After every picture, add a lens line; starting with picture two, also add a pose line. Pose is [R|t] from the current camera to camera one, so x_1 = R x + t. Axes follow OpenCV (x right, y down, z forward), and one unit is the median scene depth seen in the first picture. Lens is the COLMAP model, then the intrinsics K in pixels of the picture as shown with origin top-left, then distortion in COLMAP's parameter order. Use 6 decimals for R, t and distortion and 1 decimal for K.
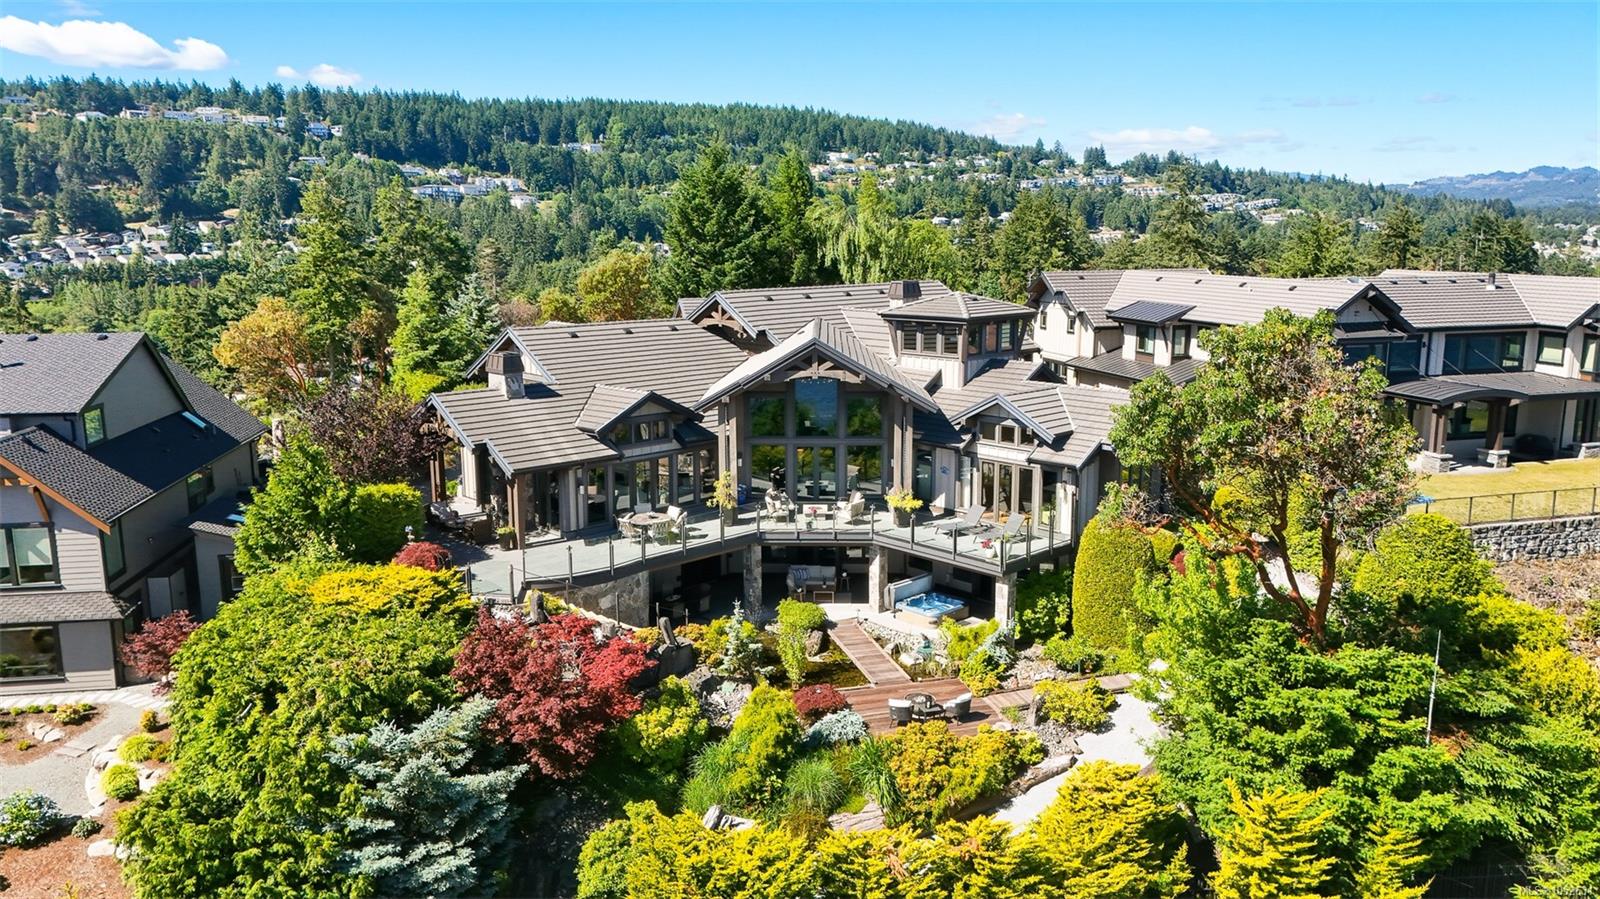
lens RADIAL K [[1203.4, 0, 811.8], [0, 1203.4, 458.3], [0, 0, 1]] dist [0.004896, -0.007146]
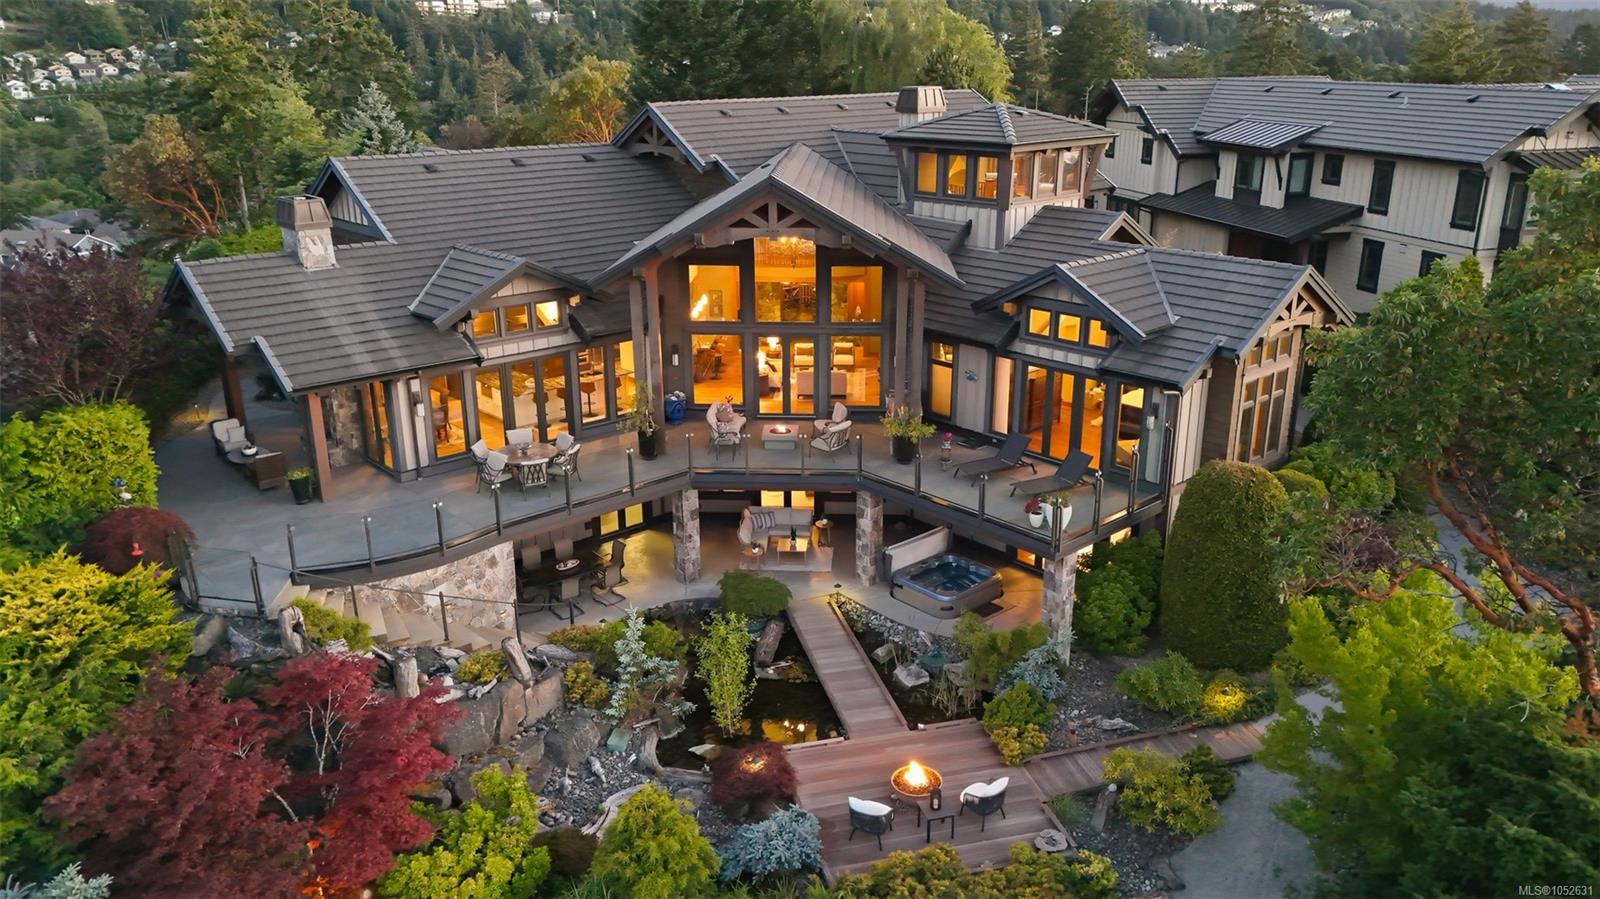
lens RADIAL K [[1203.4, 0, 811.8], [0, 1203.4, 458.3], [0, 0, 1]] dist [0.004896, -0.007146]
pose [[0.999497, 0.007186, -0.030882, 0.038303], [-0.002728, 0.989858, 0.142031, -0.035825], [0.031589, -0.141876, 0.989380, 0.293339]]
